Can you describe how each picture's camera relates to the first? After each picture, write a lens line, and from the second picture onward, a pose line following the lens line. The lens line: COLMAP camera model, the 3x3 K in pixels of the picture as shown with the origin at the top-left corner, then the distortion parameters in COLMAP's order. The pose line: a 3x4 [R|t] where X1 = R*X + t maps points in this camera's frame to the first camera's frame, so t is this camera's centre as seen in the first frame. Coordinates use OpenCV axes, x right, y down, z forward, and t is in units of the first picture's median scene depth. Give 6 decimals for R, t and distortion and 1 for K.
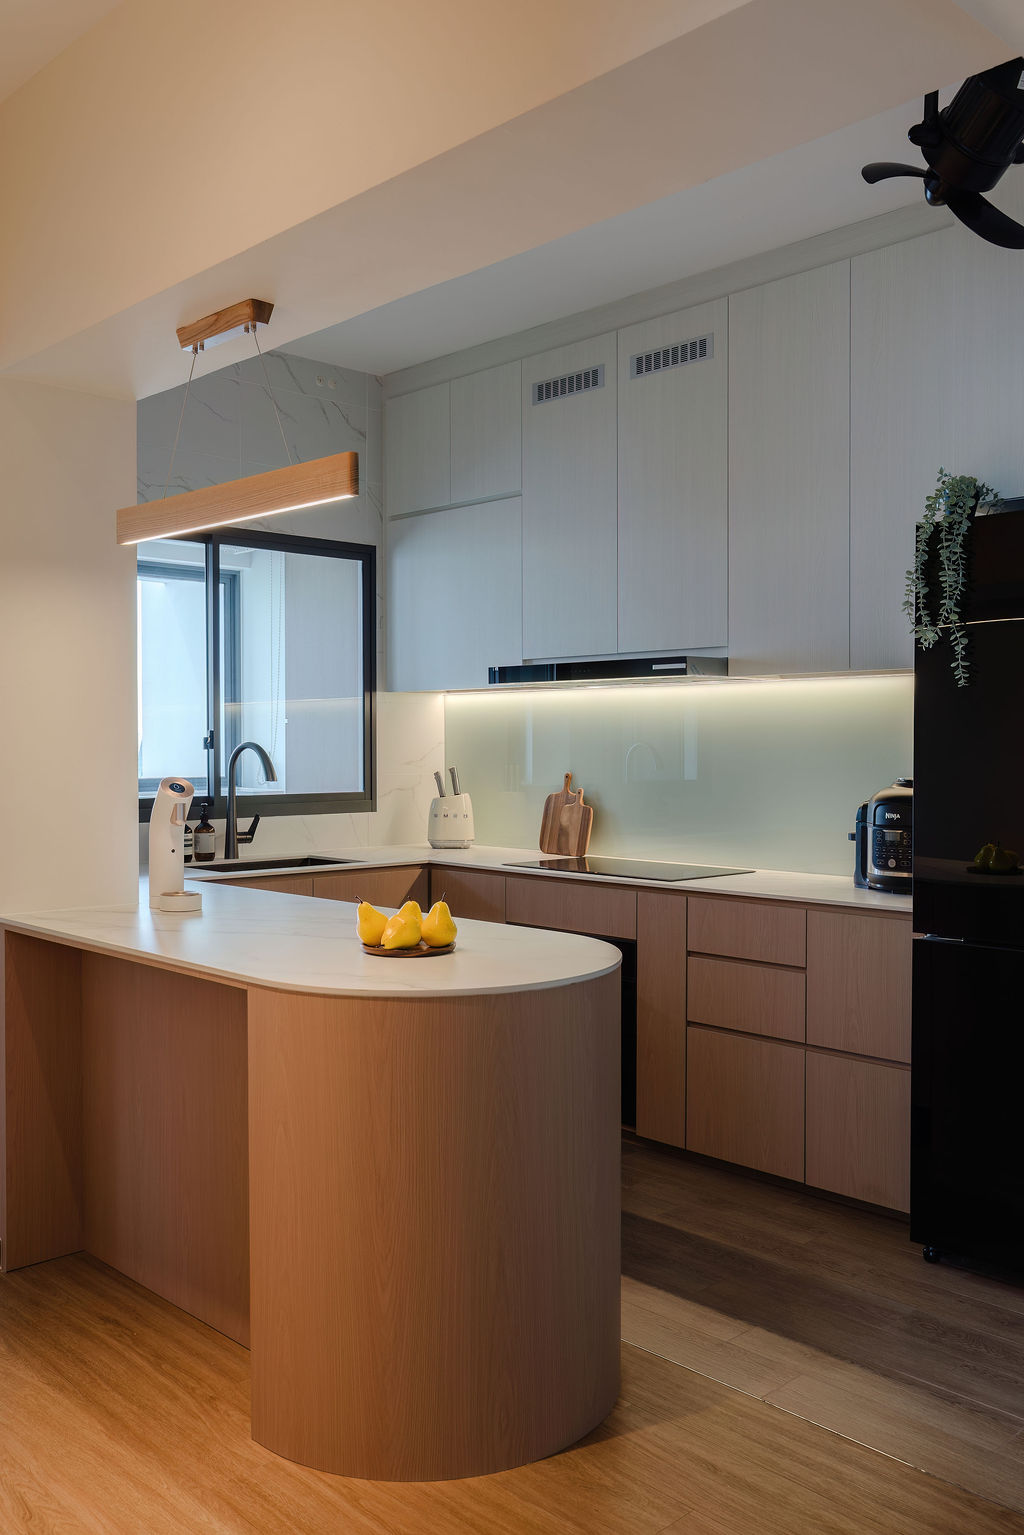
lens RADIAL K [[1329.2, 0, 506.1], [0, 1329.2, 762.6], [0, 0, 1]] dist [-0.007946, -0.001528]
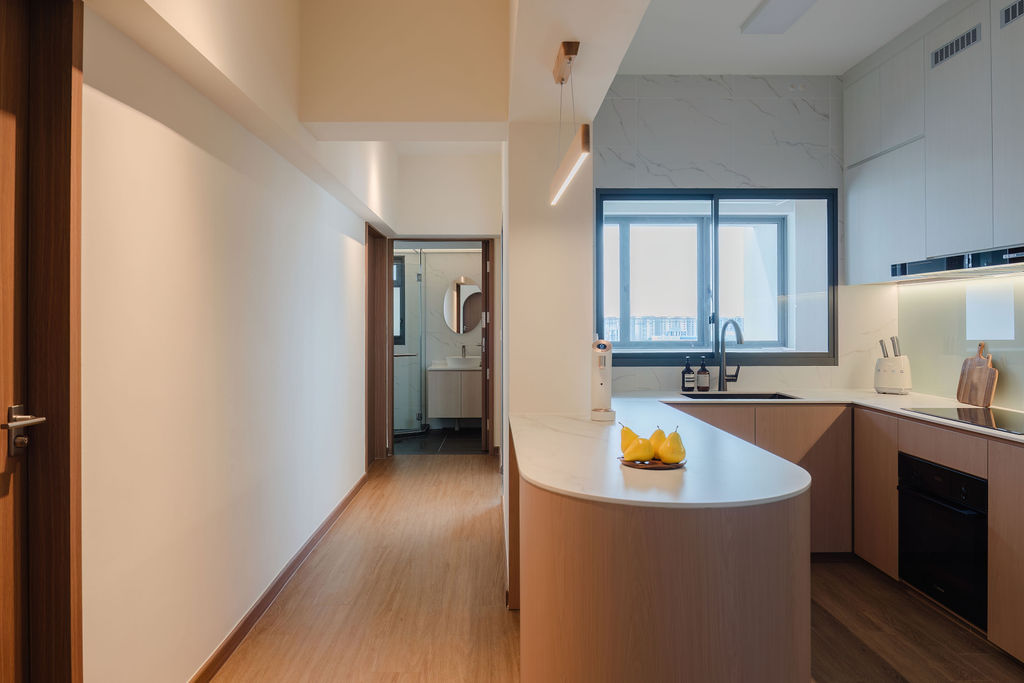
lens RADIAL K [[700.8, 0, 501.4], [0, 700.8, 315.3], [0, 0, 1]] dist [-0.005157, -0.000748]
pose [[0.728848, -0.007488, -0.684634, 0.178011], [-0.008593, 0.999761, -0.020082, -0.000869], [0.684621, 0.020520, 0.728610, 0.181970]]
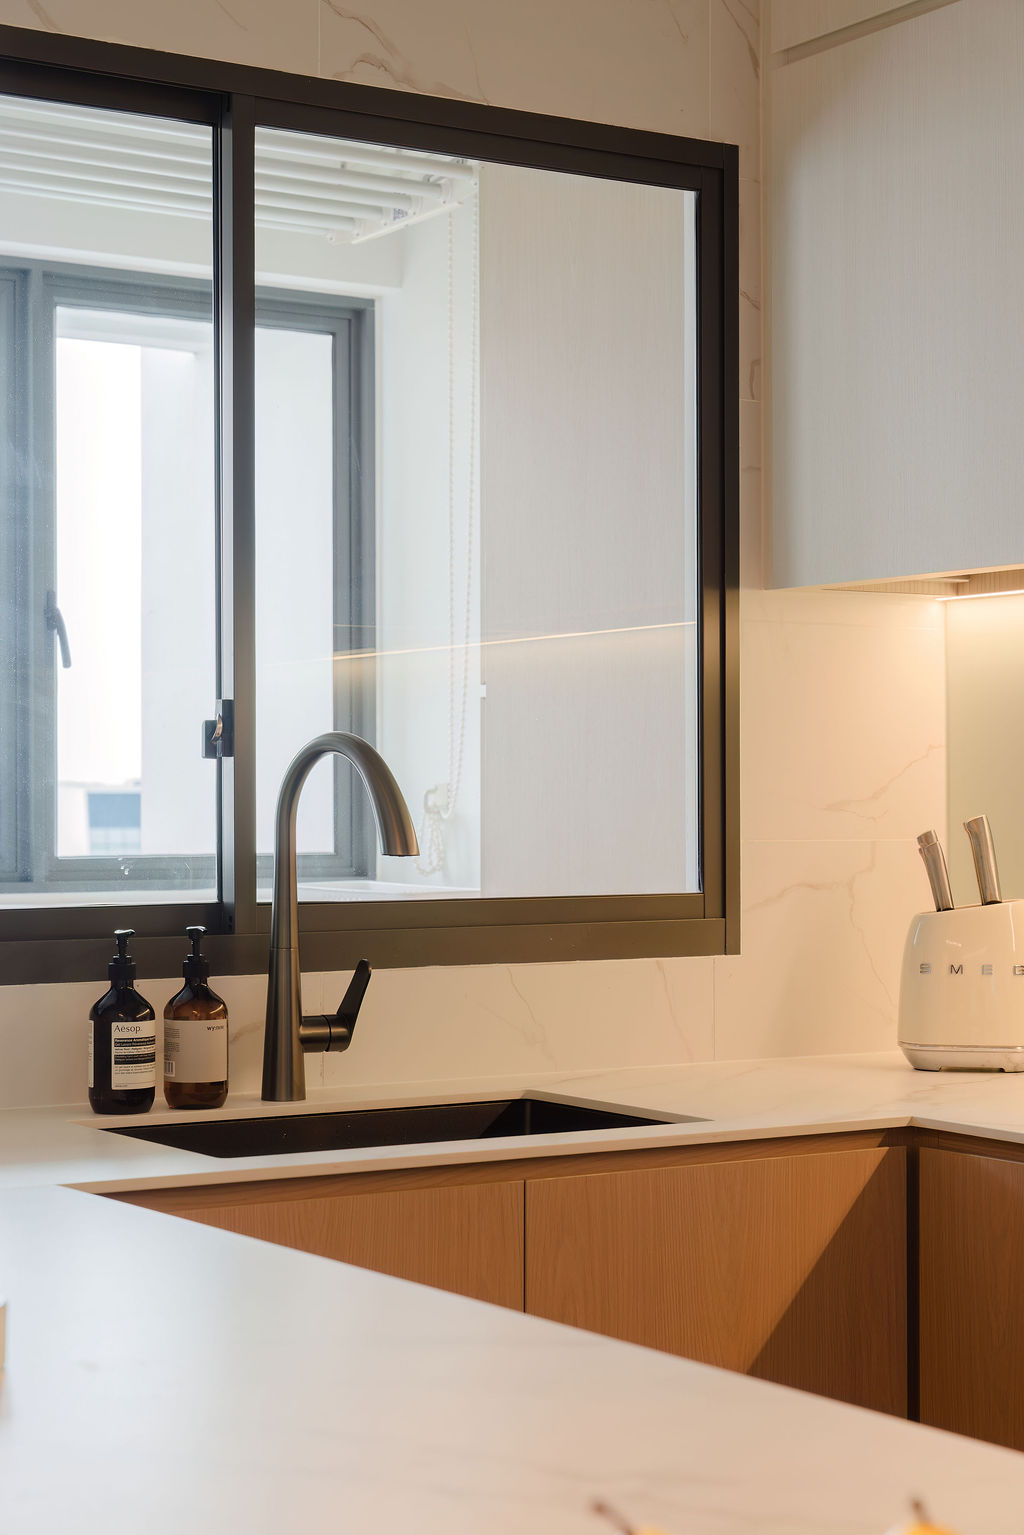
lens RADIAL K [[2710.1, 0, 507.7], [0, 2710.1, 773.6], [0, 0, 1]] dist [0.068227, 0.000000]
pose [[0.982954, -0.003070, -0.183826, -0.032988], [-0.001462, 0.999698, -0.024514, 0.009650], [0.183846, 0.024365, 0.982653, 0.357317]]
